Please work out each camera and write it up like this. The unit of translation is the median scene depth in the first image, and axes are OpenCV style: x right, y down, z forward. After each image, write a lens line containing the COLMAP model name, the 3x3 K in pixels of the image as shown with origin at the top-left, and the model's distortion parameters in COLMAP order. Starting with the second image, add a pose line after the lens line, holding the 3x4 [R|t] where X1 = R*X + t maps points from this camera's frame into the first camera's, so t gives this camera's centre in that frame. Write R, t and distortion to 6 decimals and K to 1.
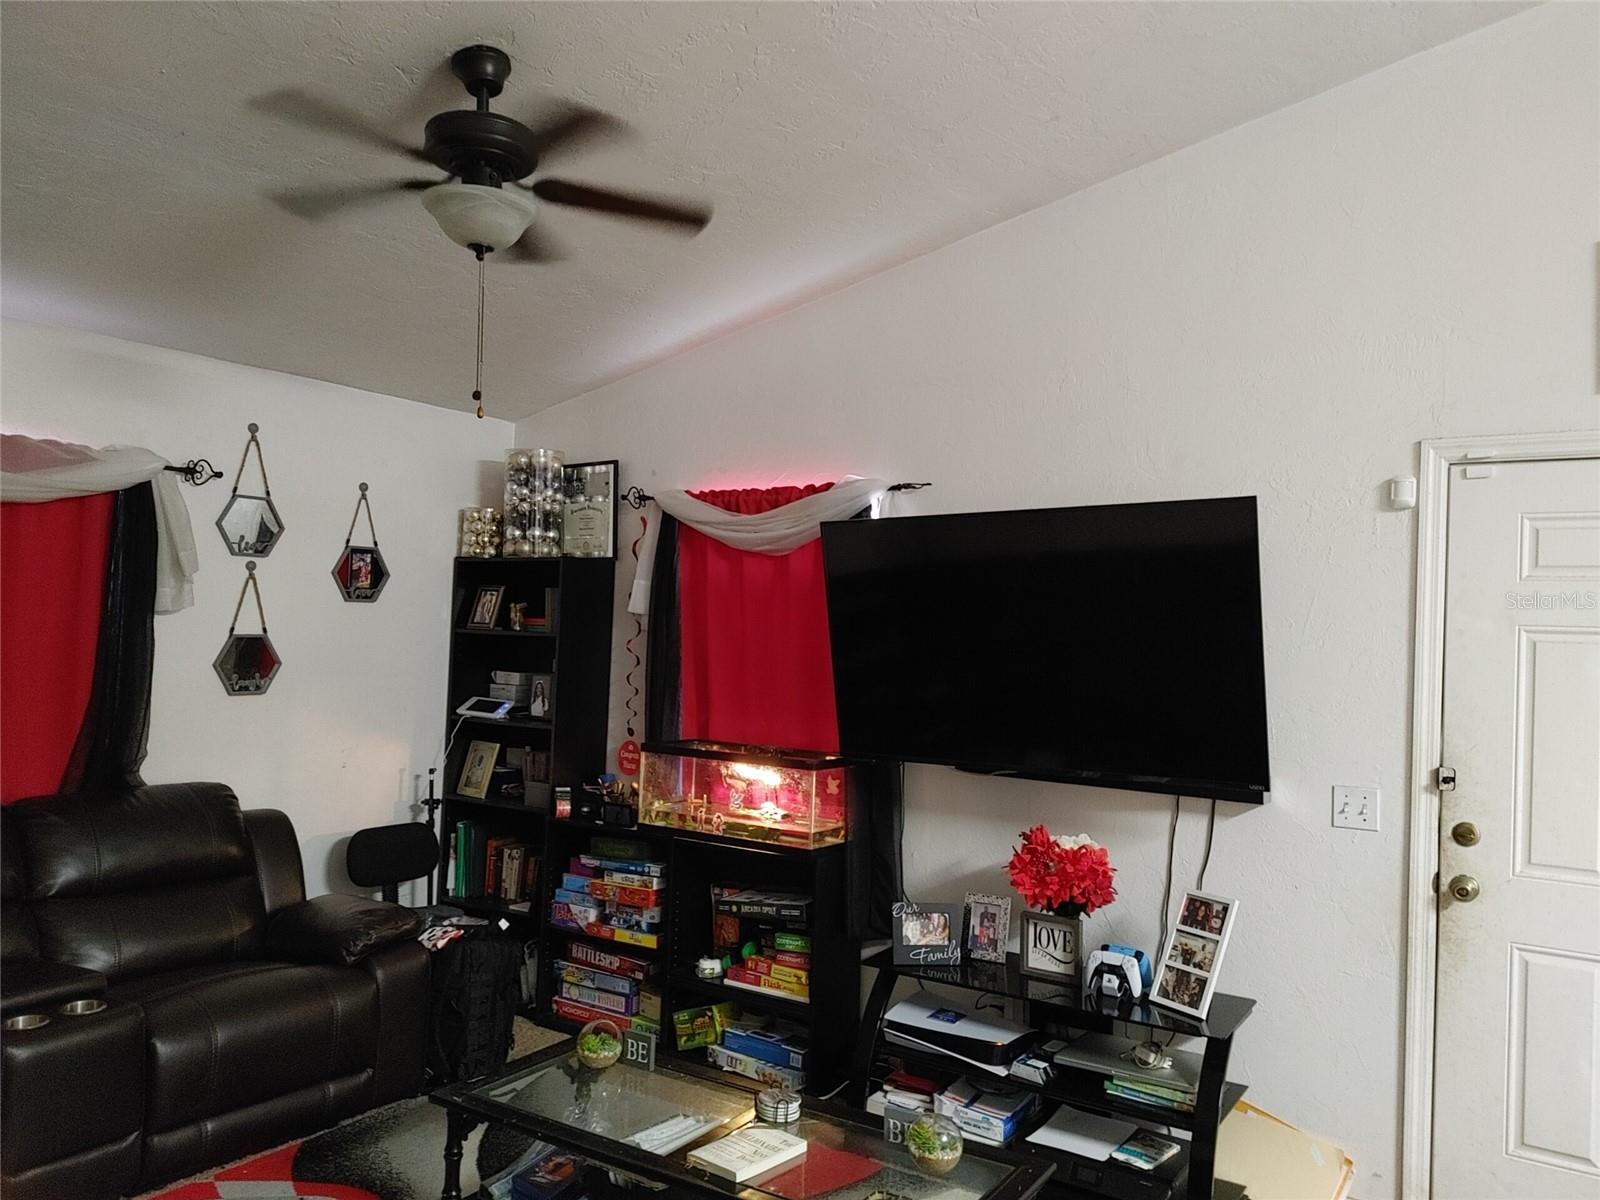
lens RADIAL K [[1194.4, 0, 806.4], [0, 1194.4, 607.2], [0, 0, 1]] dist [0.109605, -0.136739]
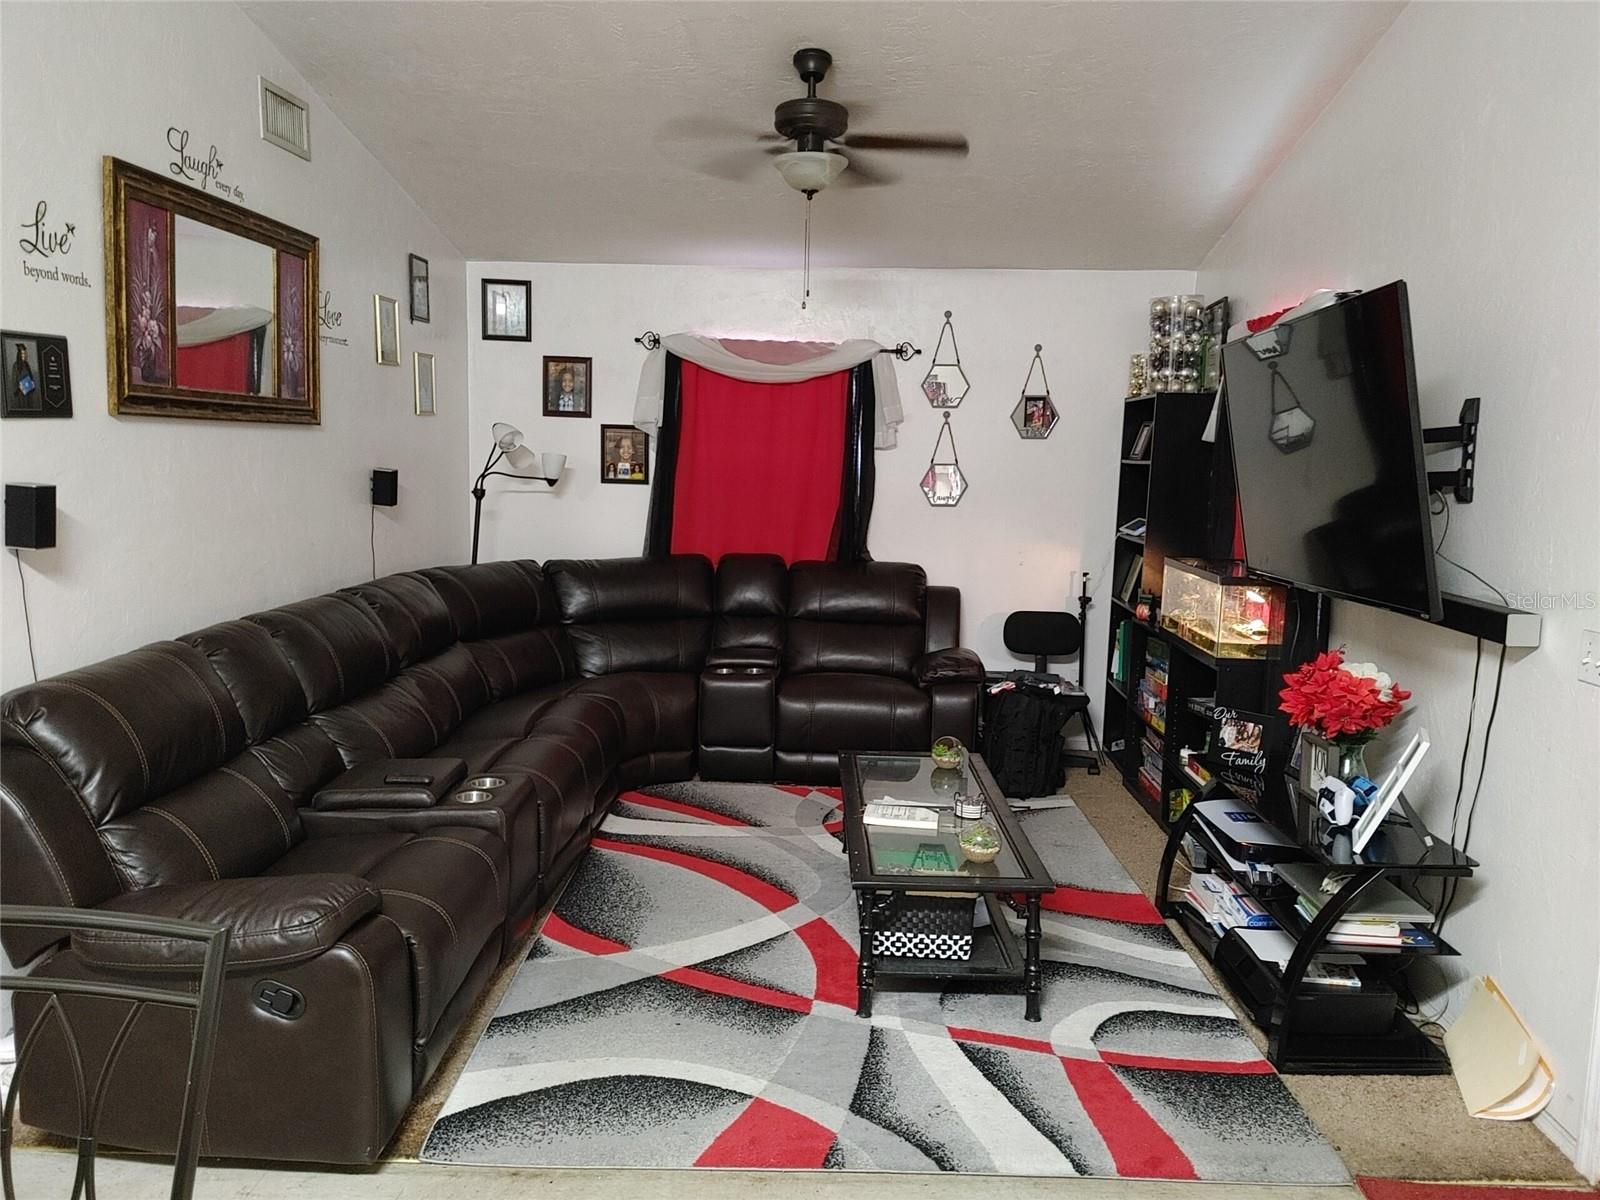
lens RADIAL K [[1194.4, 0, 806.4], [0, 1194.4, 607.2], [0, 0, 1]] dist [0.109605, -0.136739]
pose [[0.532942, 0.092041, -0.841131, 0.773688], [0.010938, 0.993234, 0.115615, 0.029981], [0.846081, -0.070817, 0.528329, 0.129967]]
